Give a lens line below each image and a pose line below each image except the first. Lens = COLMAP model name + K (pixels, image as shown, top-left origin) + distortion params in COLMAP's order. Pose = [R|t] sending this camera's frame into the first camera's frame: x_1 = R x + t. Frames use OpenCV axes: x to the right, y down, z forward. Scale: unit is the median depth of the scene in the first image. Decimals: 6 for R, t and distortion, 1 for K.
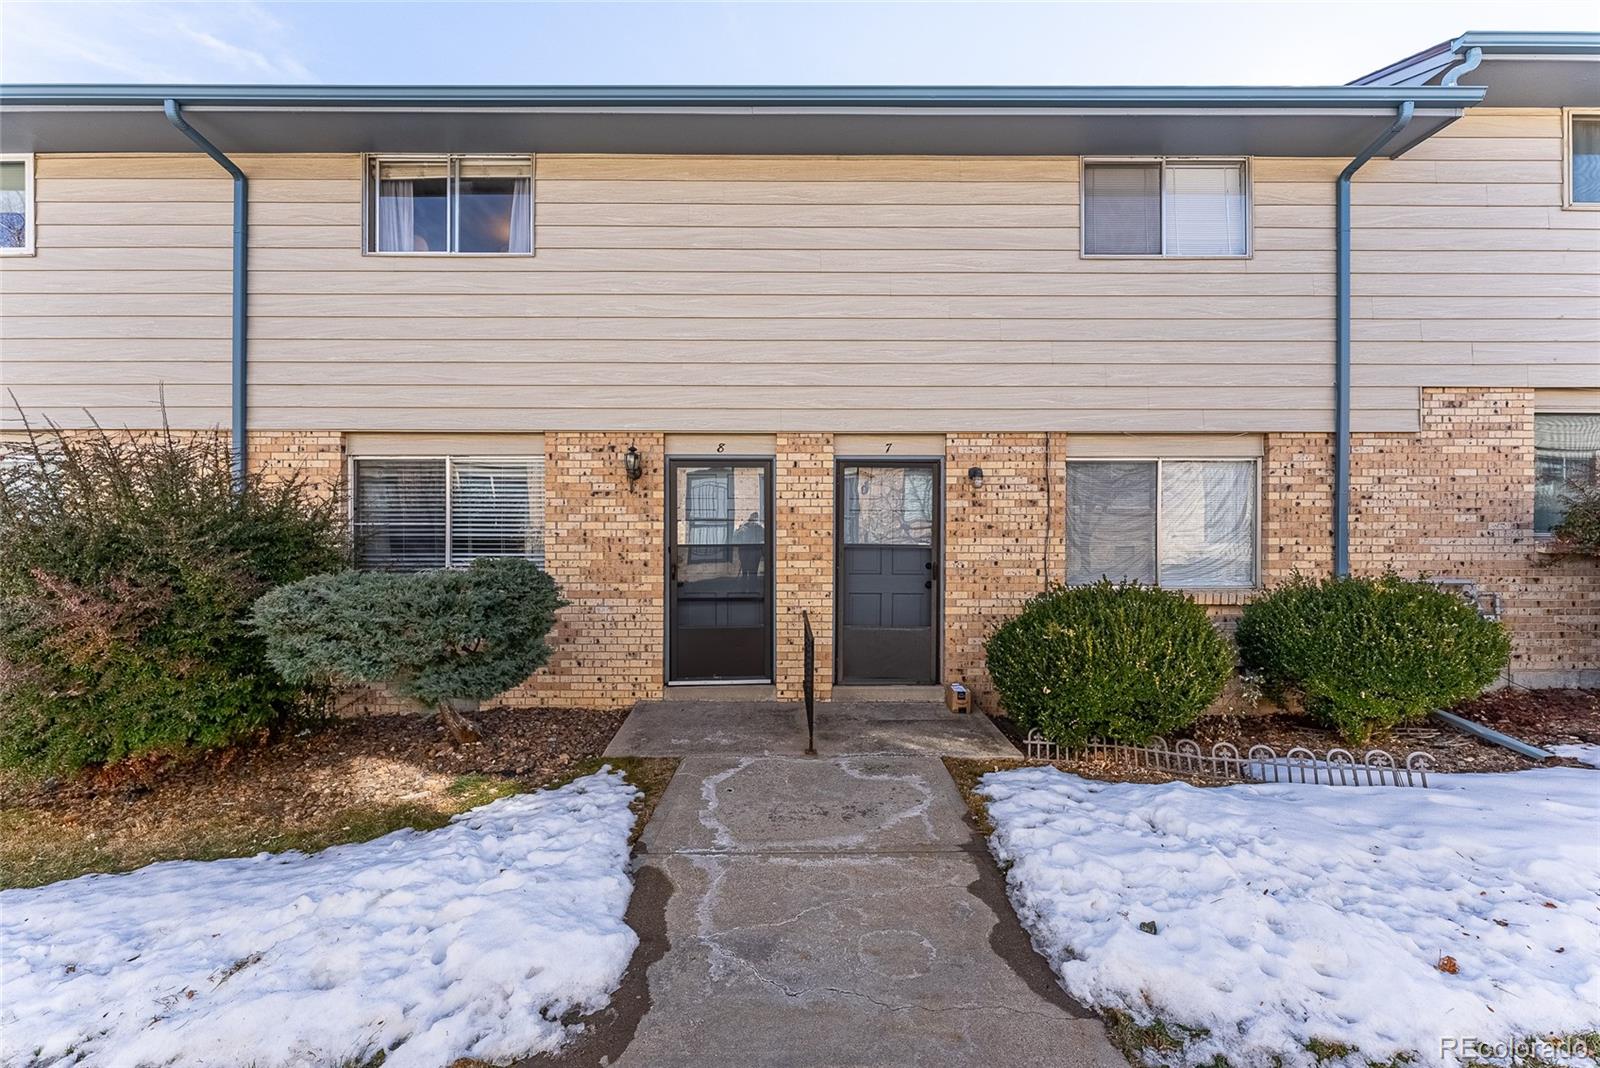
lens RADIAL K [[657.6, 0, 800.5], [0, 657.6, 520.6], [0, 0, 1]] dist [0.000586, 0.000023]
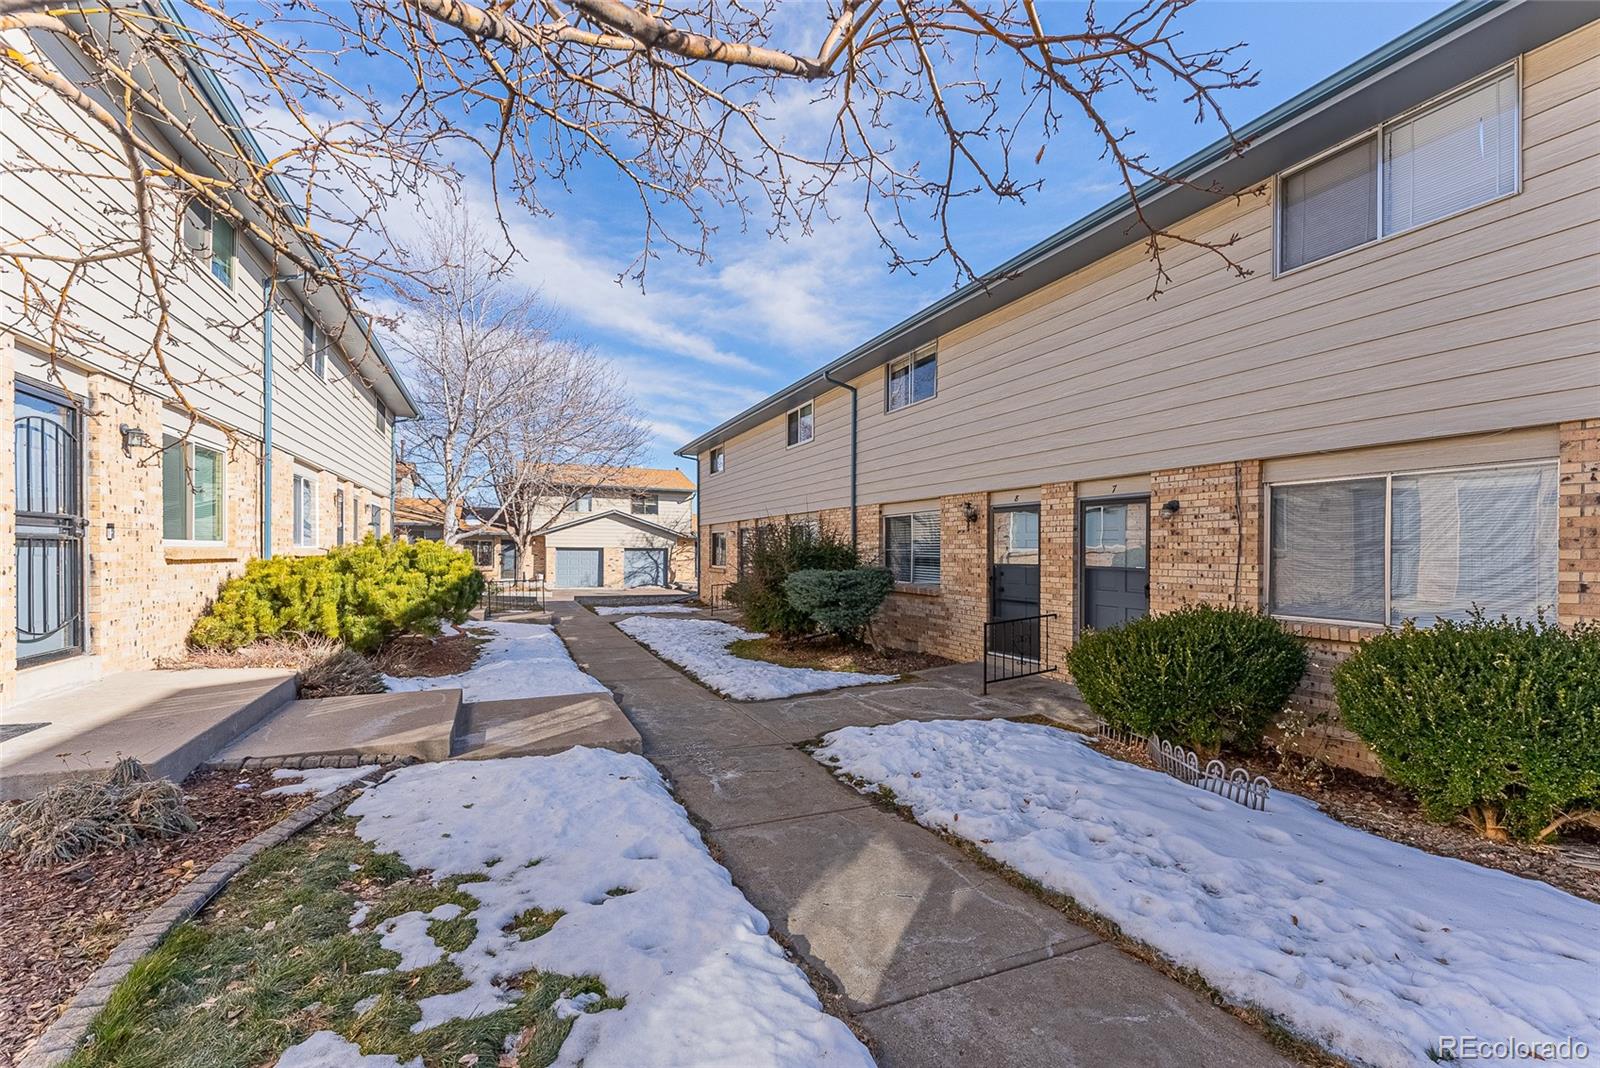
lens RADIAL K [[643.1, 0, 809.1], [0, 643.1, 550.1], [0, 0, 1]] dist [0.000528, 0.000021]
pose [[0.425216, 0.001811, -0.905090, 0.995634], [-0.004788, 0.999989, -0.000248, 0.007188], [0.905079, 0.004439, 0.425220, -0.031034]]
